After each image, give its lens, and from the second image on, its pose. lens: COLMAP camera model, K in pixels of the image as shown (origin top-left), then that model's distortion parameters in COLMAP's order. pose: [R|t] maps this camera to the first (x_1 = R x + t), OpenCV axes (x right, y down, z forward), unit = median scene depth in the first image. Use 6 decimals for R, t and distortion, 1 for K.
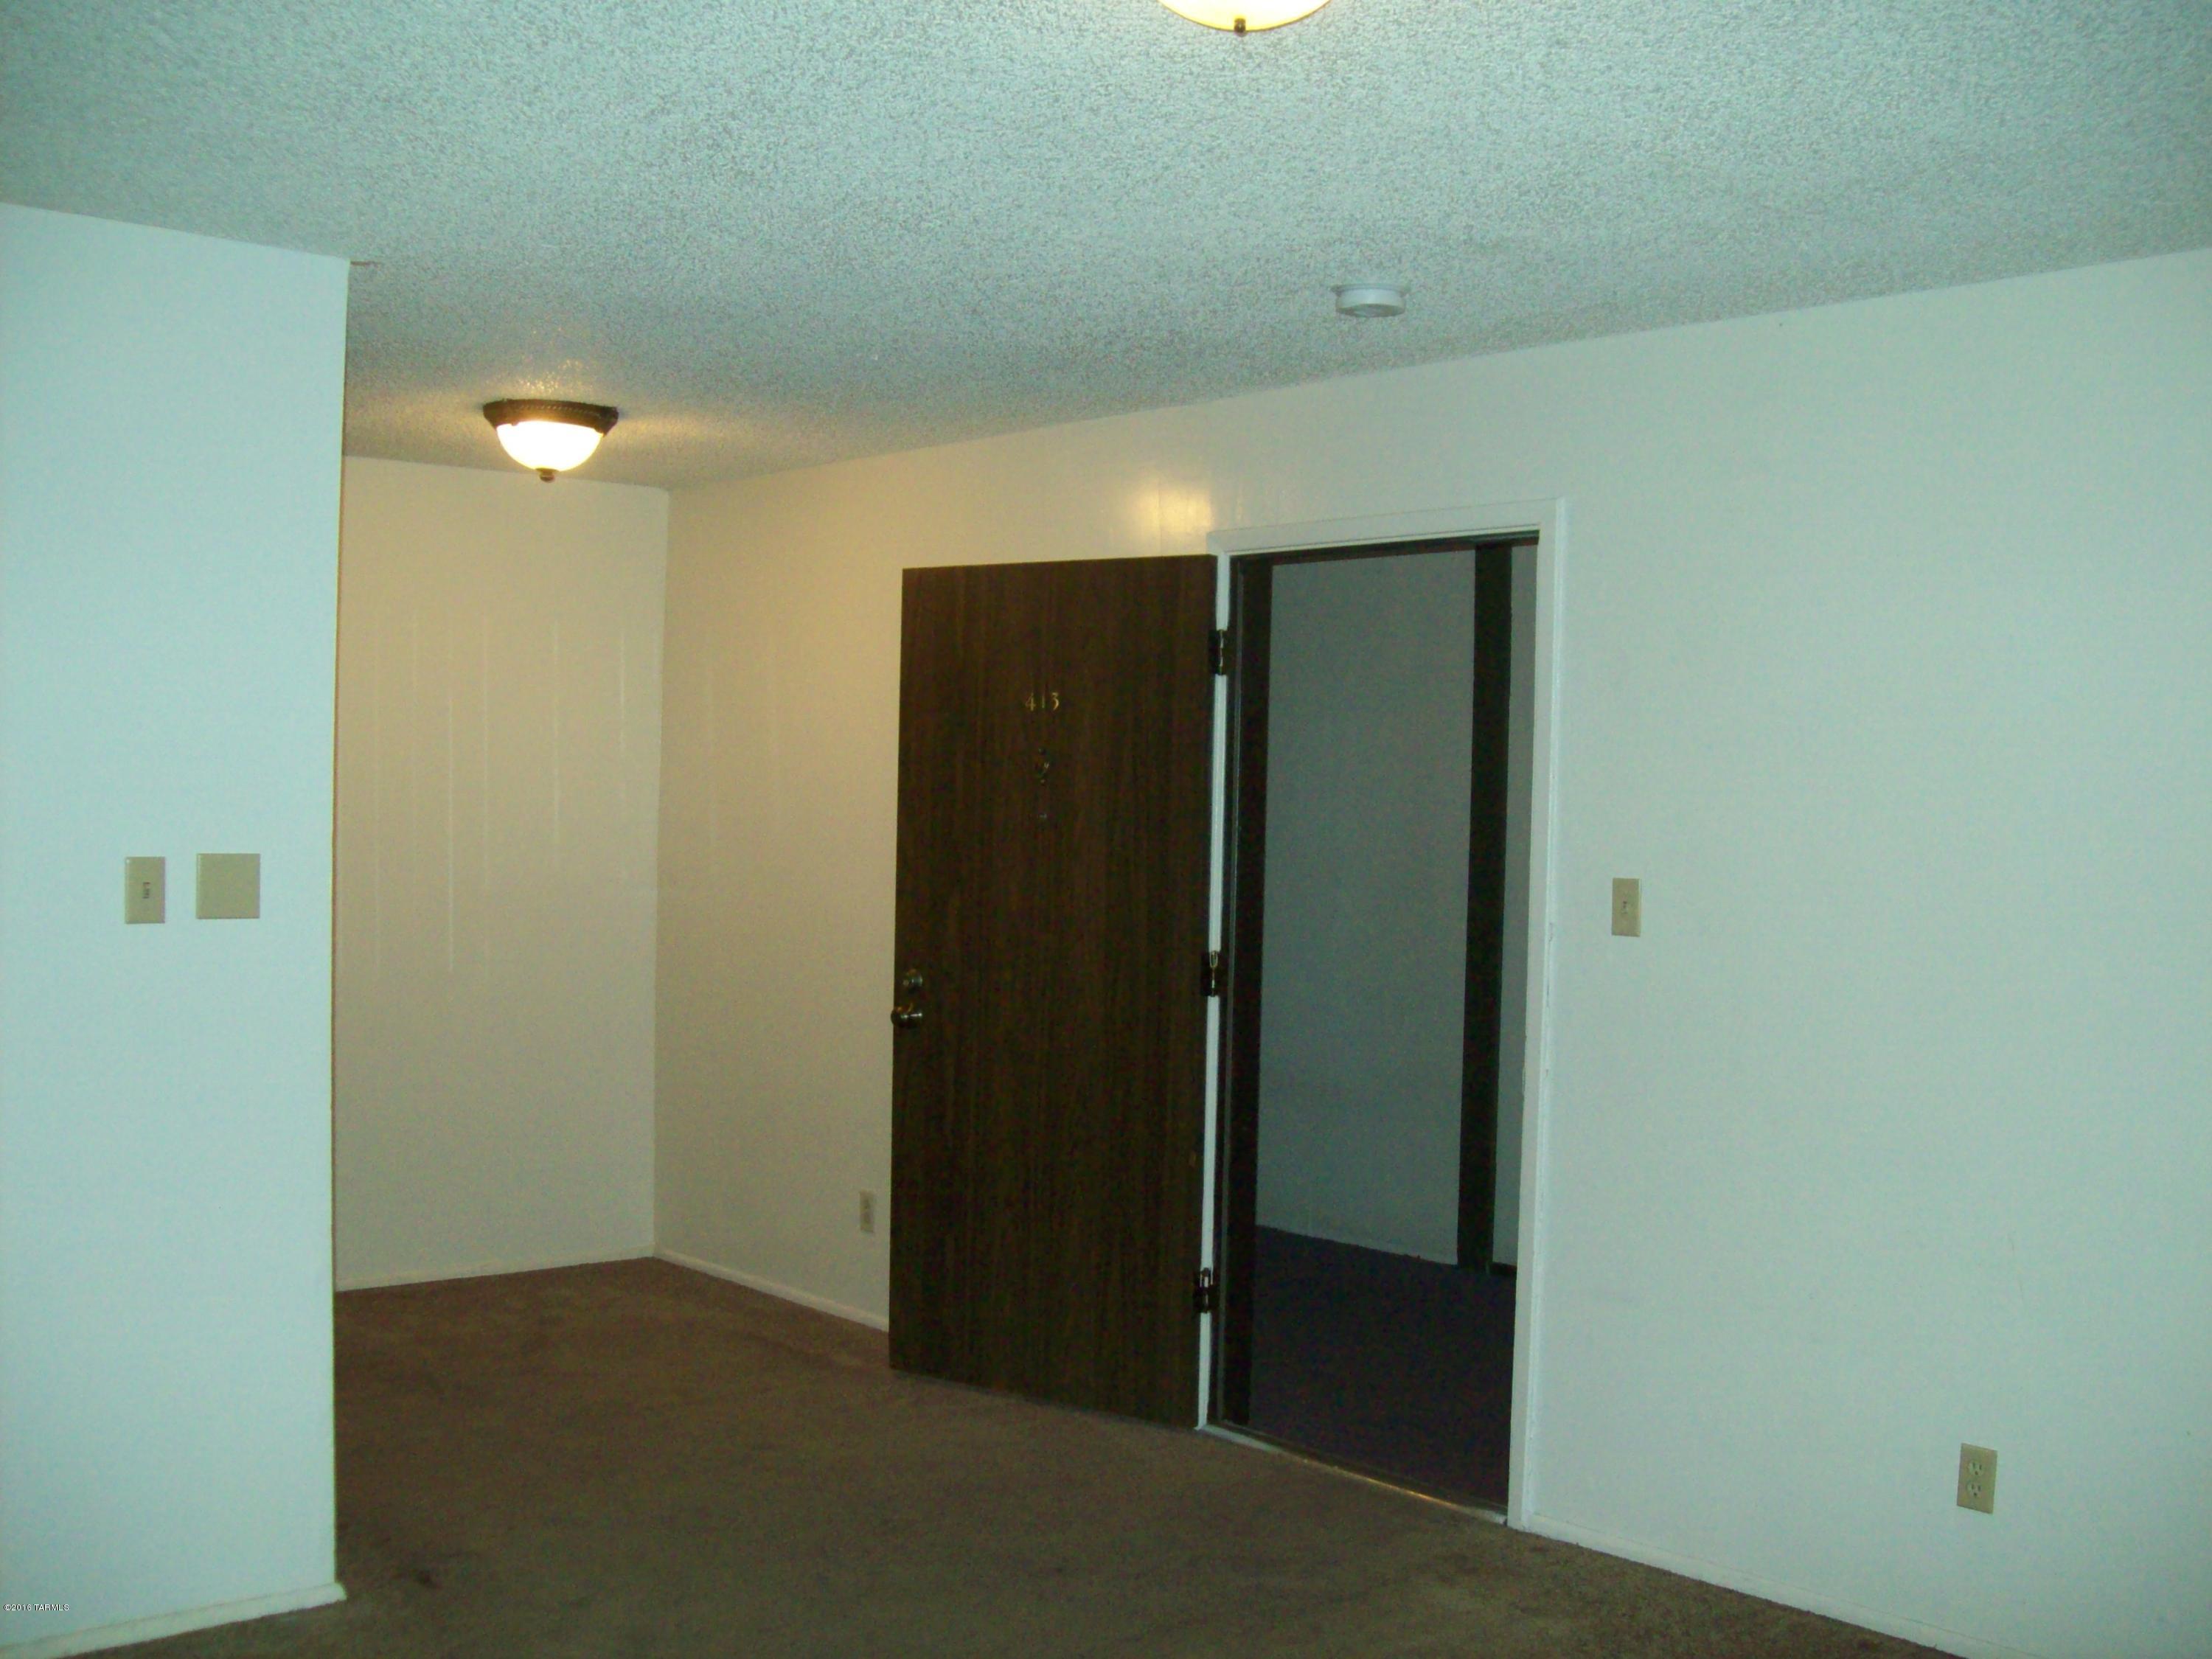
lens RADIAL K [[2336.6, 0, 1106.0], [0, 2336.6, 829.5], [0, 0, 1]] dist [-0.139345, 0.002780]
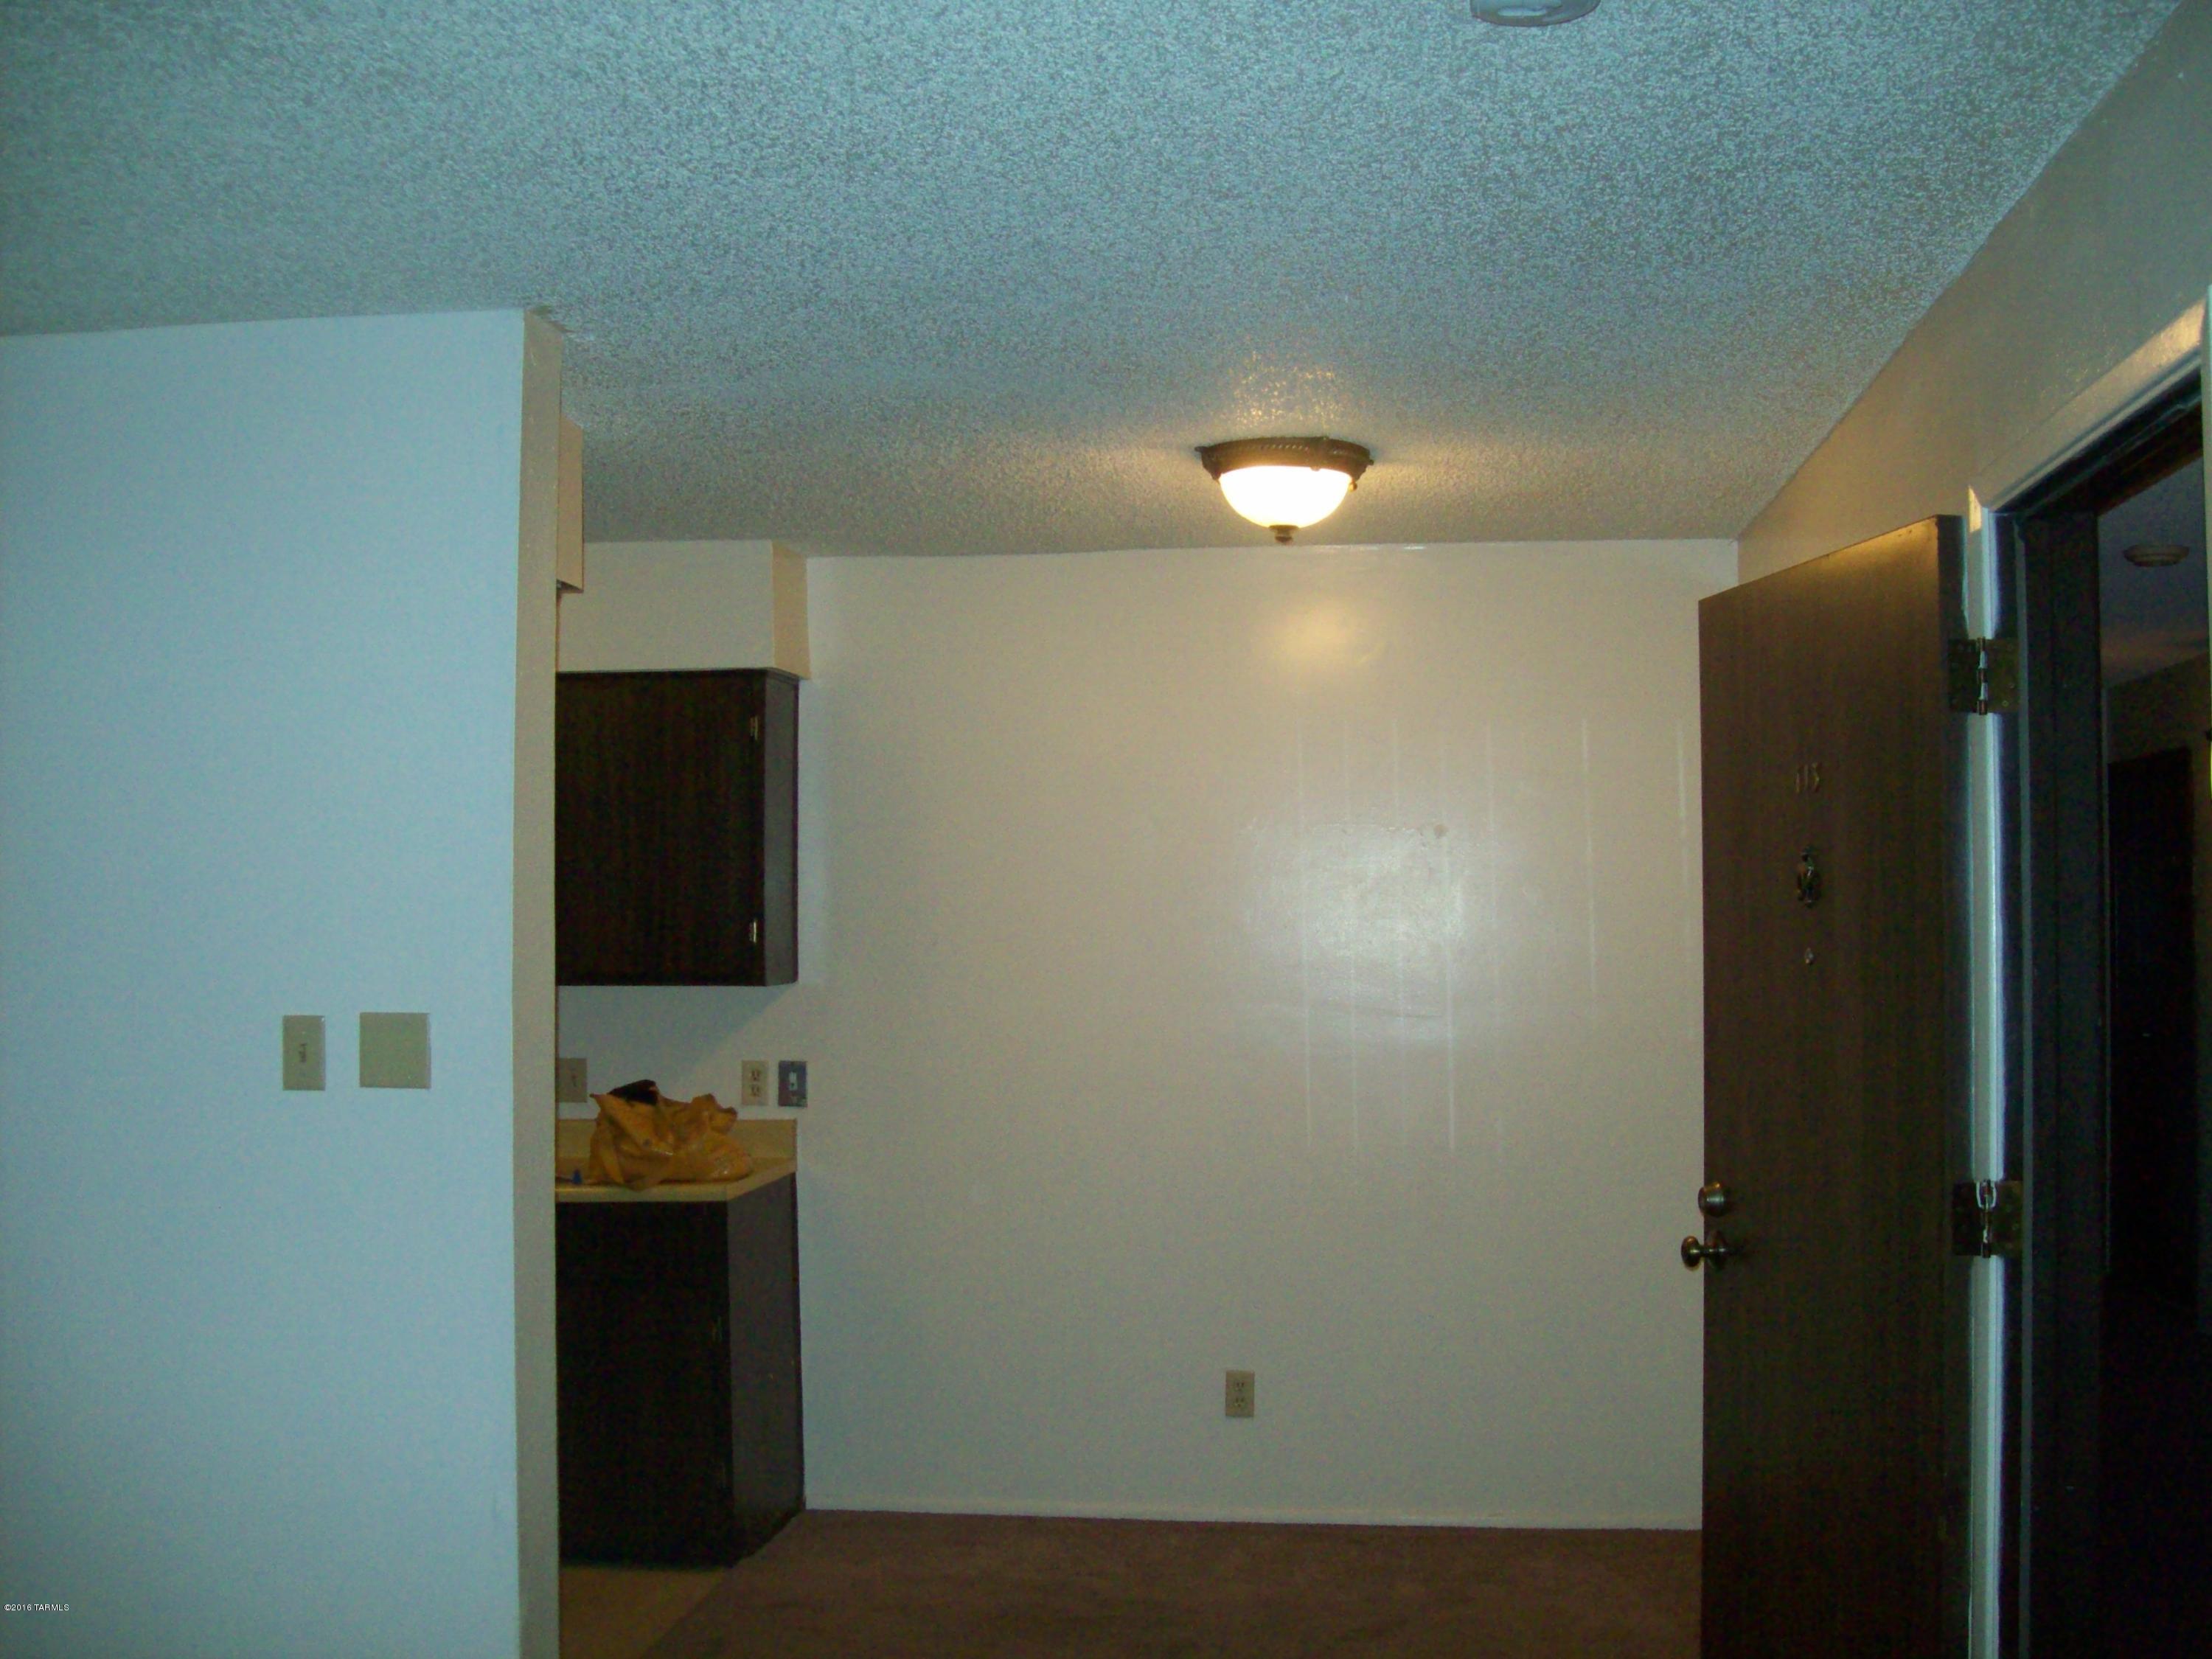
lens RADIAL K [[2336.6, 0, 1106.0], [0, 2336.6, 829.5], [0, 0, 1]] dist [-0.139345, 0.002780]
pose [[0.665300, -0.049584, -0.744927, 0.334058], [0.006905, 0.998158, -0.060273, -0.003354], [0.746544, 0.034956, 0.664417, 0.450518]]
